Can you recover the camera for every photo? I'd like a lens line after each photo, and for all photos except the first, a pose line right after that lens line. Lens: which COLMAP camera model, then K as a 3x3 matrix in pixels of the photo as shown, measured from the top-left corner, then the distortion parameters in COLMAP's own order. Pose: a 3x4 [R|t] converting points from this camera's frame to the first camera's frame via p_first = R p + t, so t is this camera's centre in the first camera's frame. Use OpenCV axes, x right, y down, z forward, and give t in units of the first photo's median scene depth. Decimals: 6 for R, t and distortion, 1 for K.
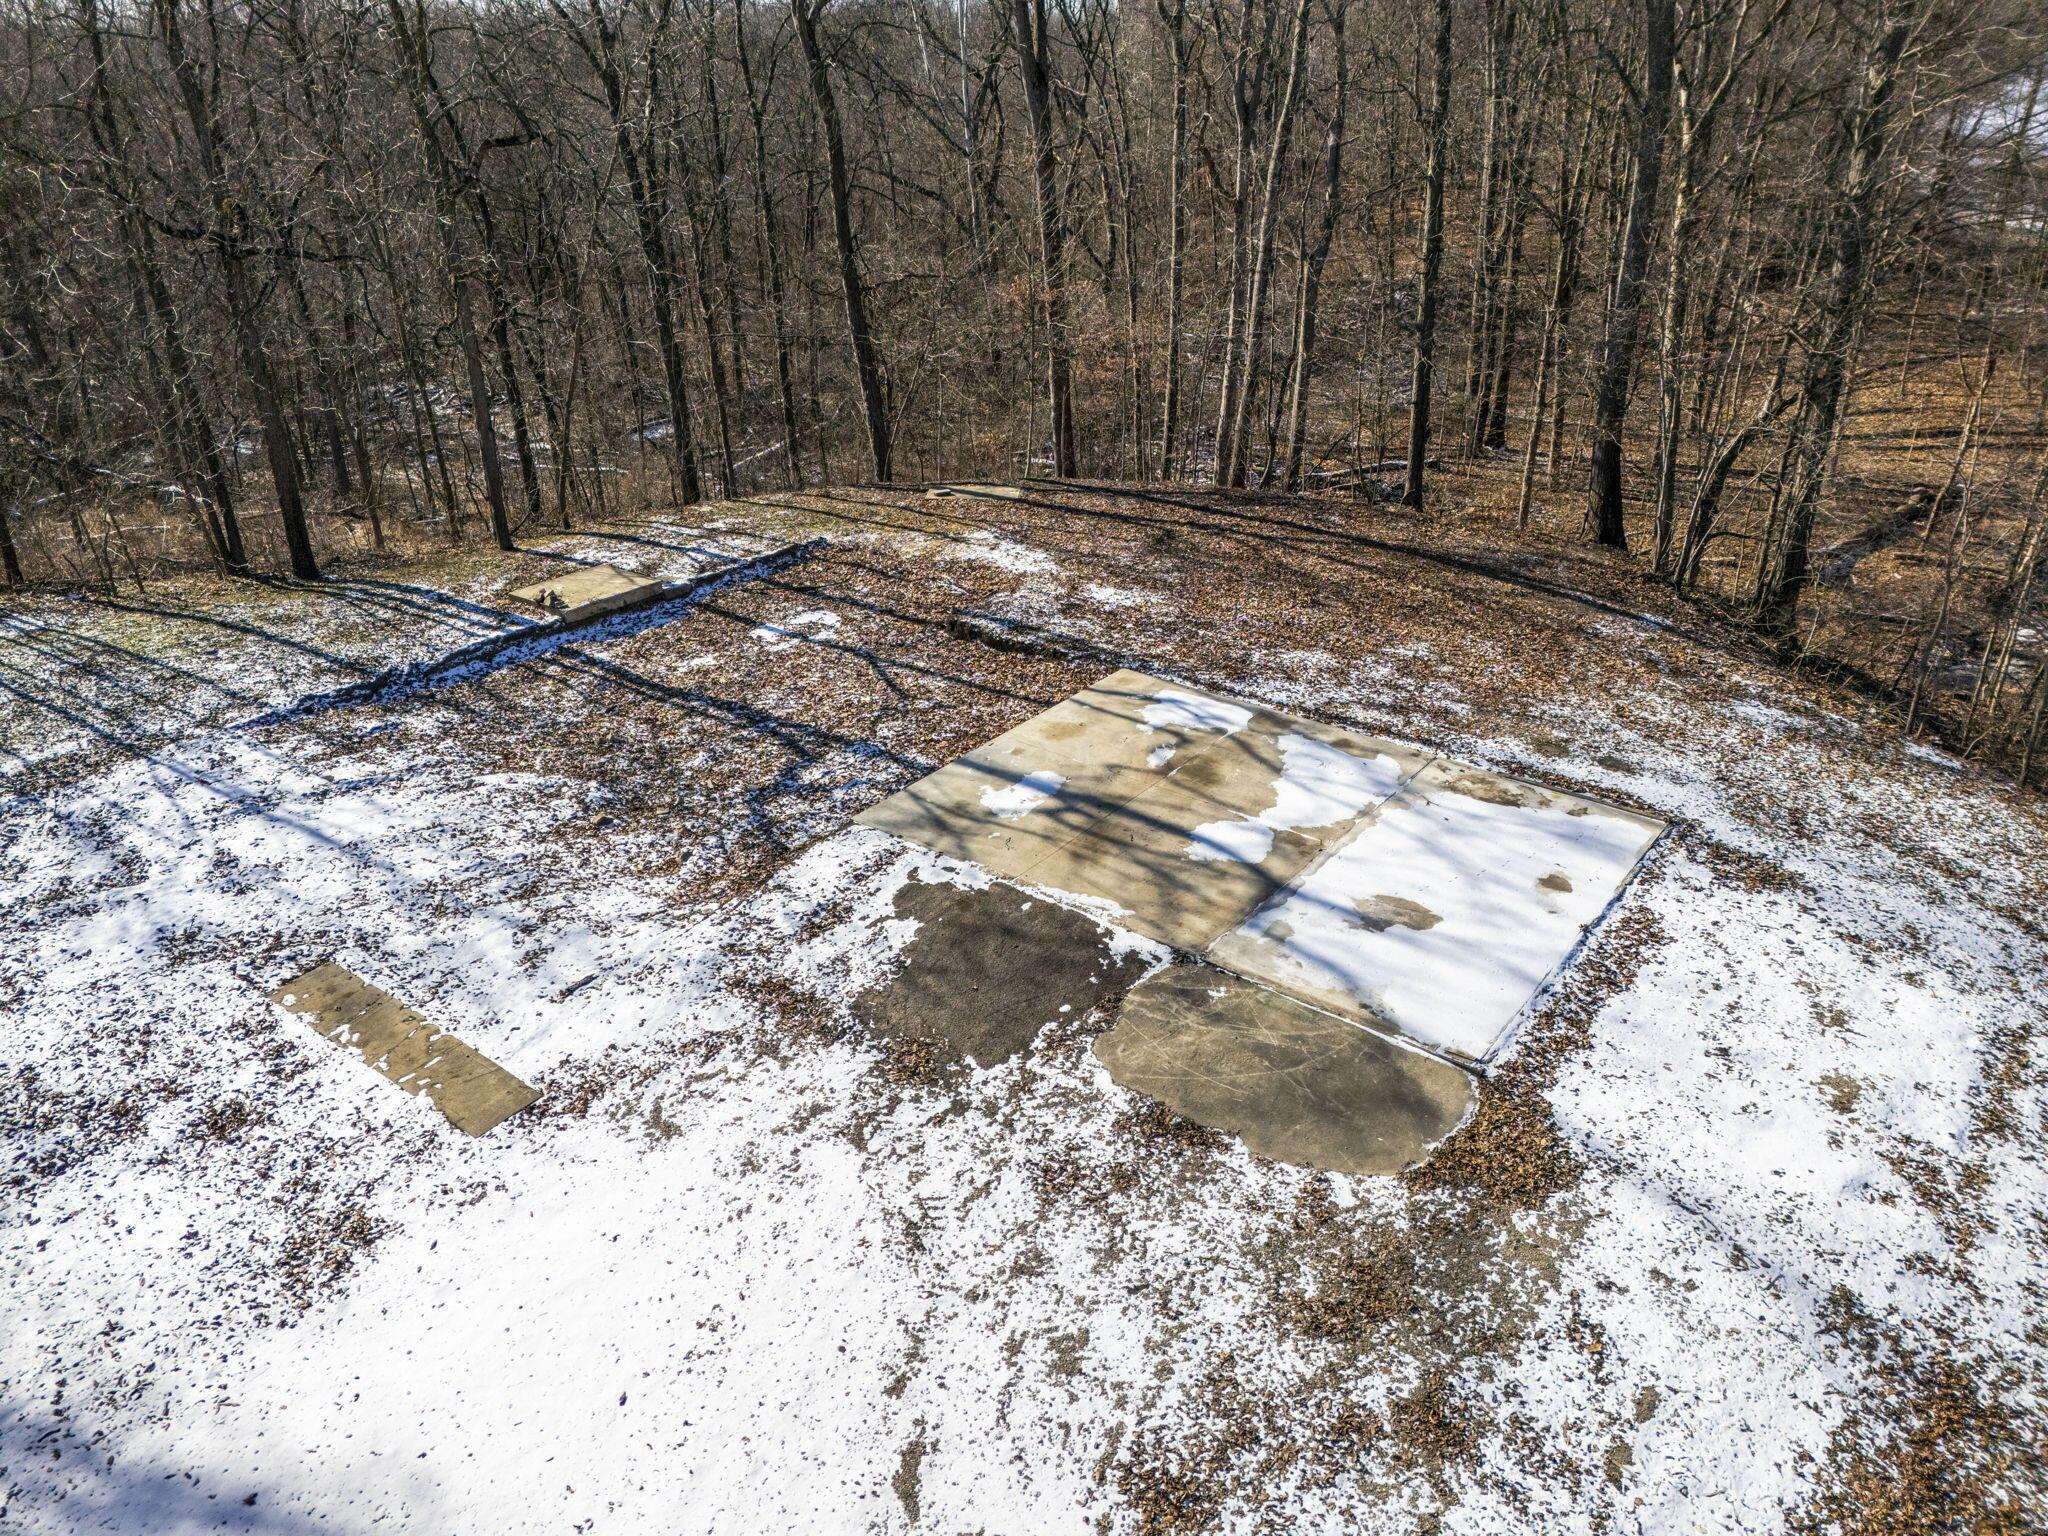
lens RADIAL K [[1498.6, 0, 1025.8], [0, 1498.6, 770.8], [0, 0, 1]] dist [0.070691, -0.043563]
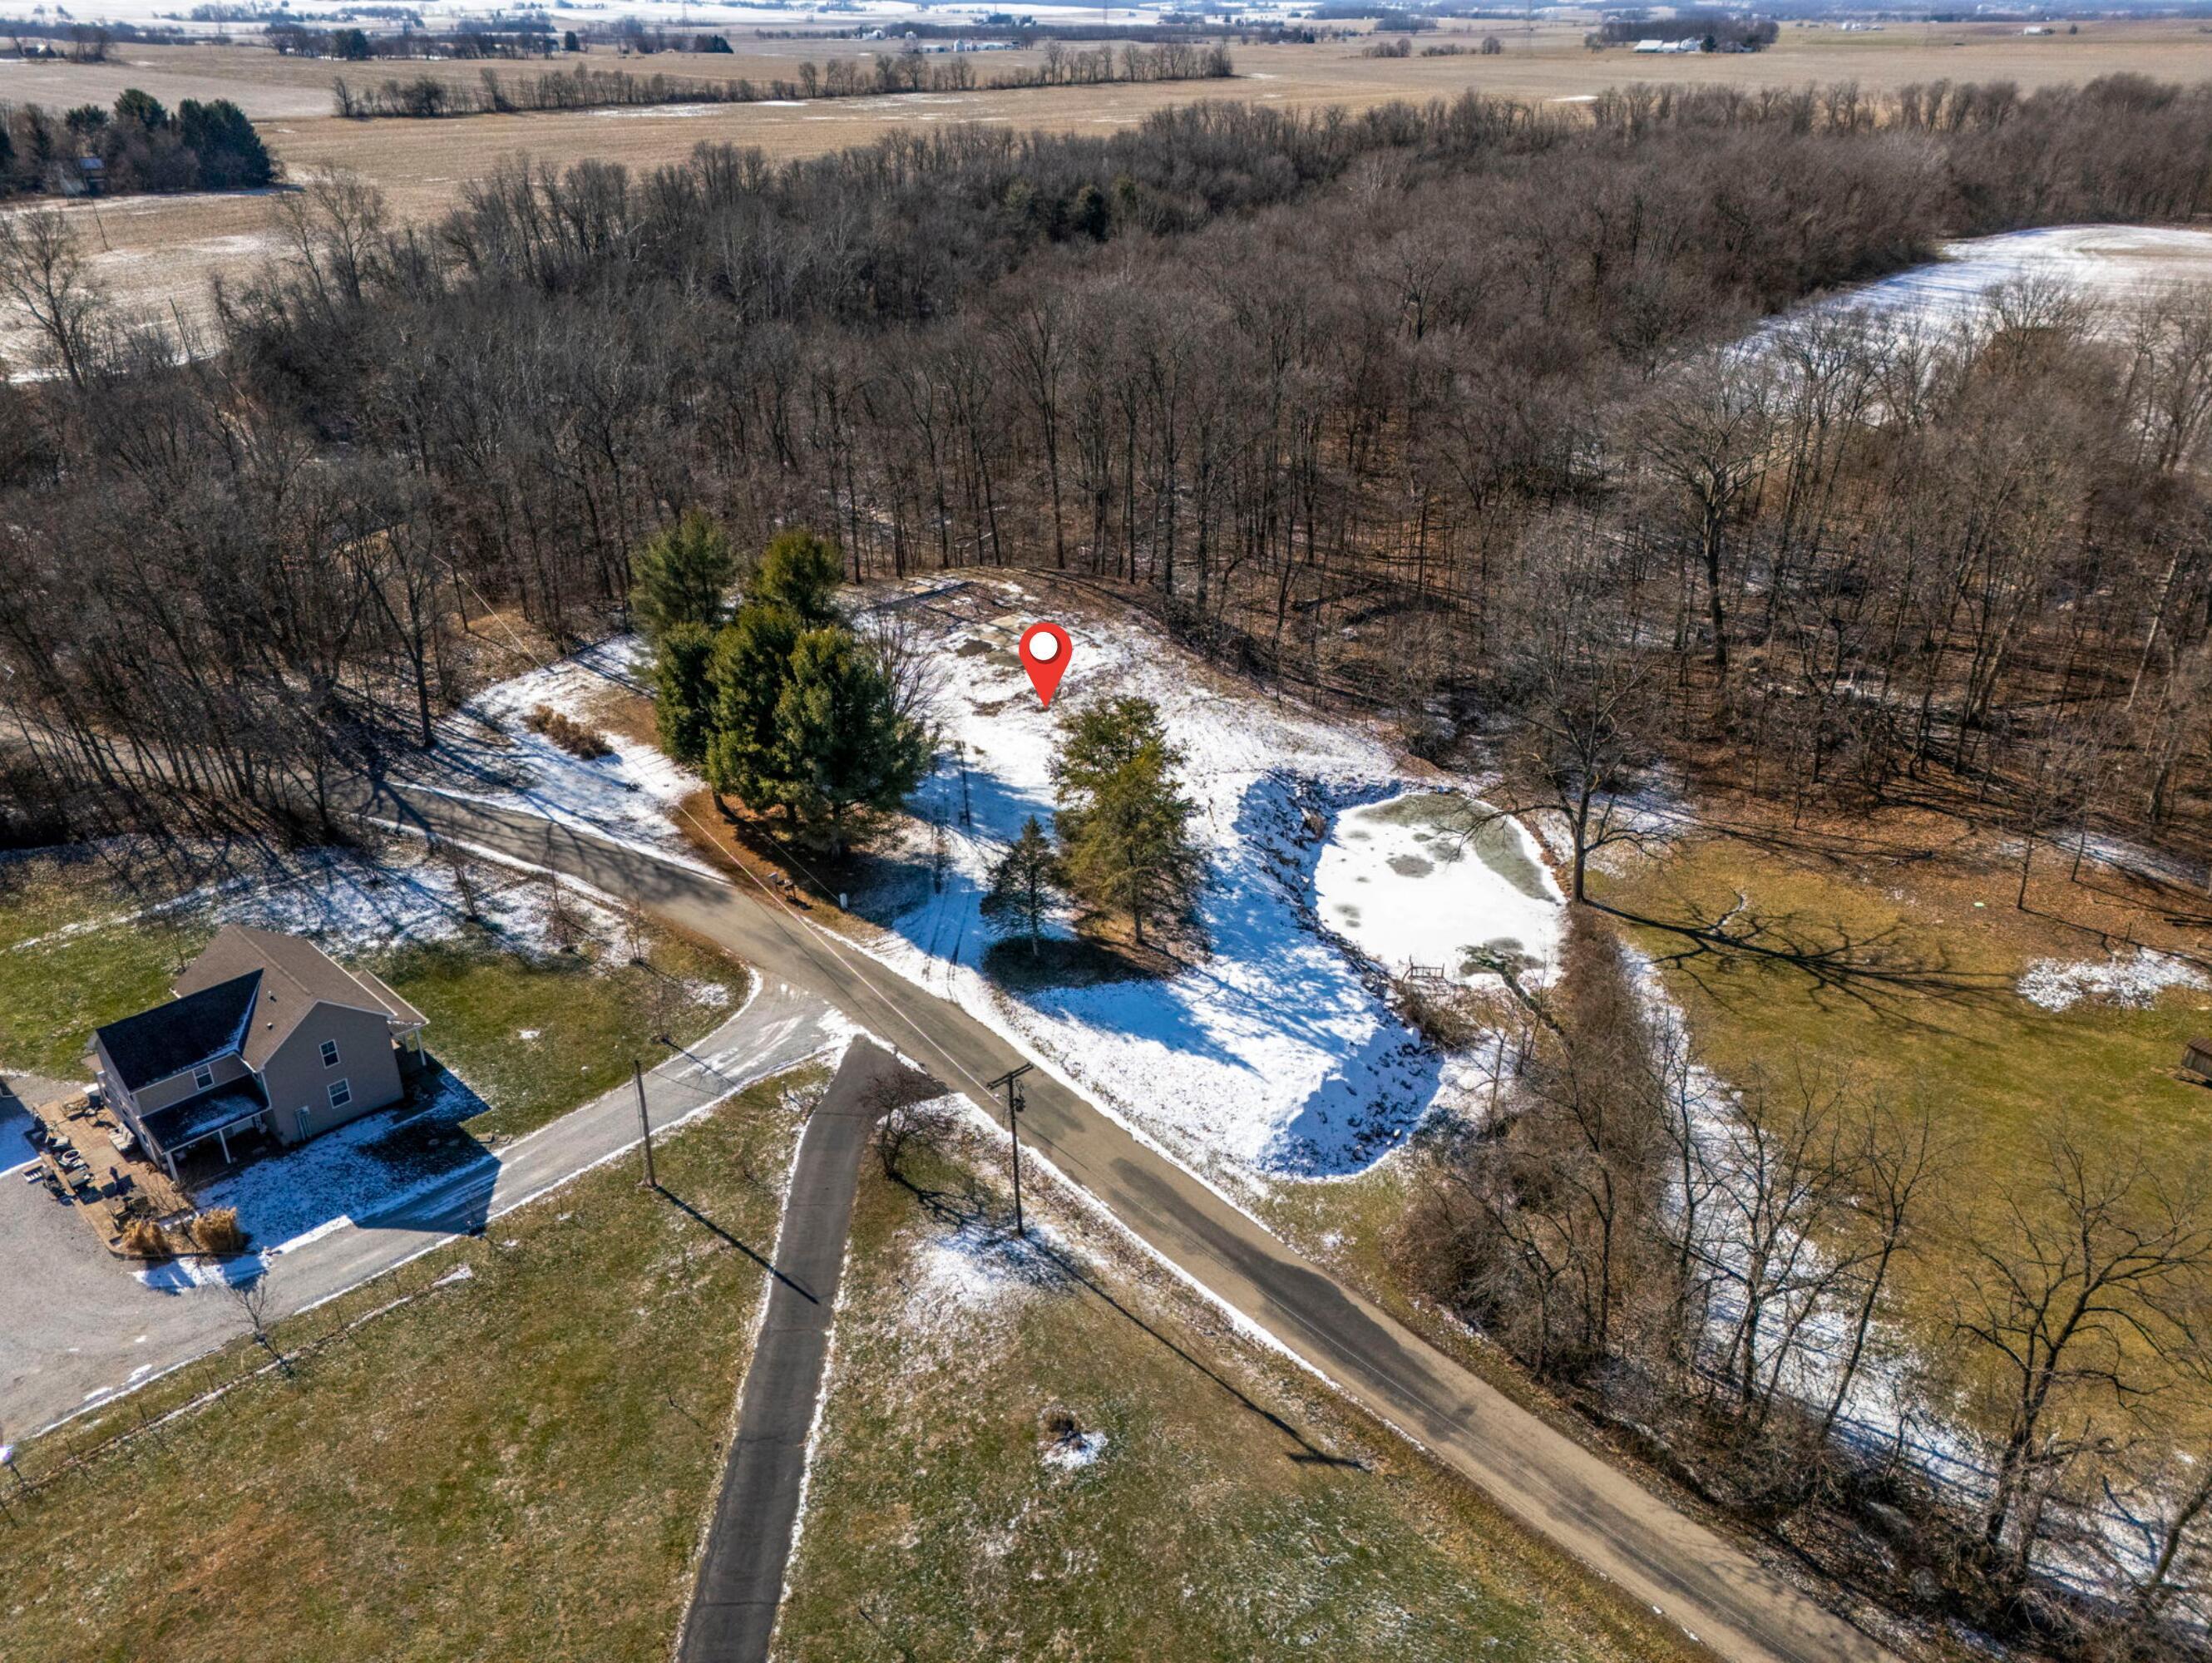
lens RADIAL K [[1613.5, 0, 1098.7], [0, 1613.5, 839.8], [0, 0, 1]] dist [0.064876, -0.024347]
pose [[0.987366, 0.081225, -0.136056, 1.357670], [-0.078039, 0.996540, 0.028599, 0.630952], [0.137908, -0.017620, 0.990288, -5.287487]]
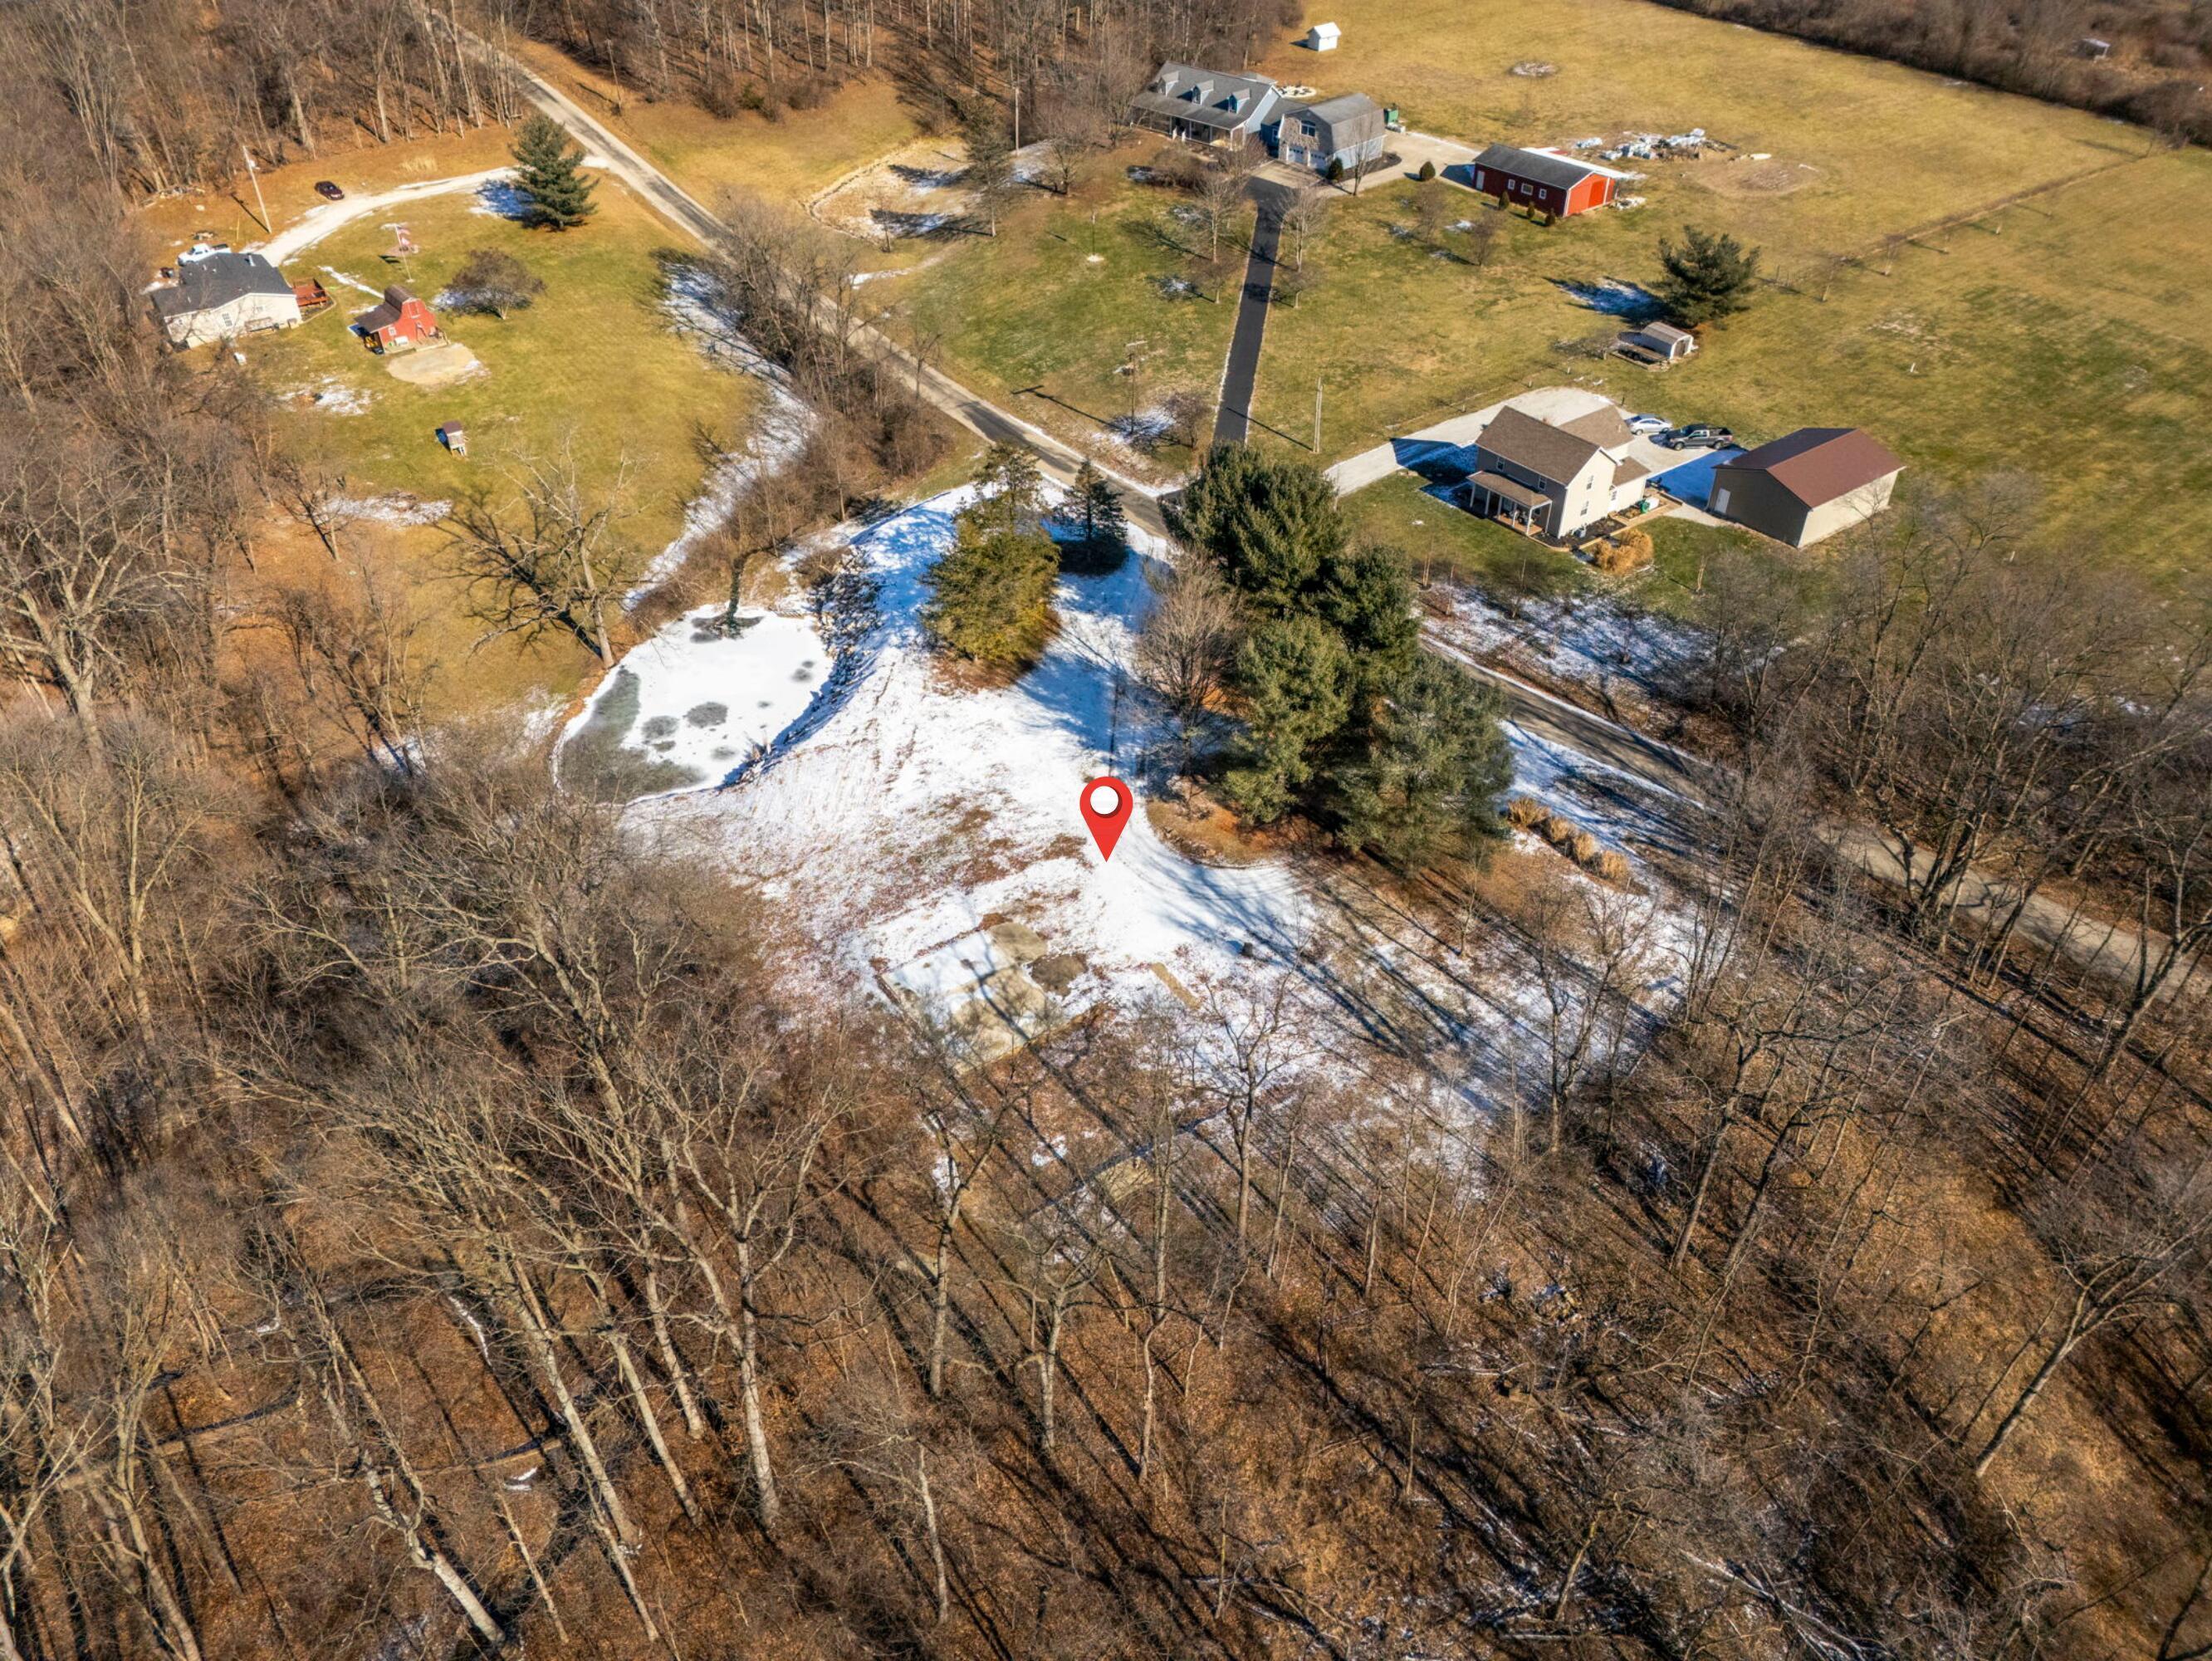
lens RADIAL K [[1618.7, 0, 1113.9], [0, 1618.7, 826.3], [0, 0, 1]] dist [0.070691, -0.043563]
pose [[-0.948709, -0.187987, 0.254190, -1.148734], [0.145505, 0.454171, 0.878952, -3.715318], [-0.280678, 0.870855, -0.403523, 2.132800]]
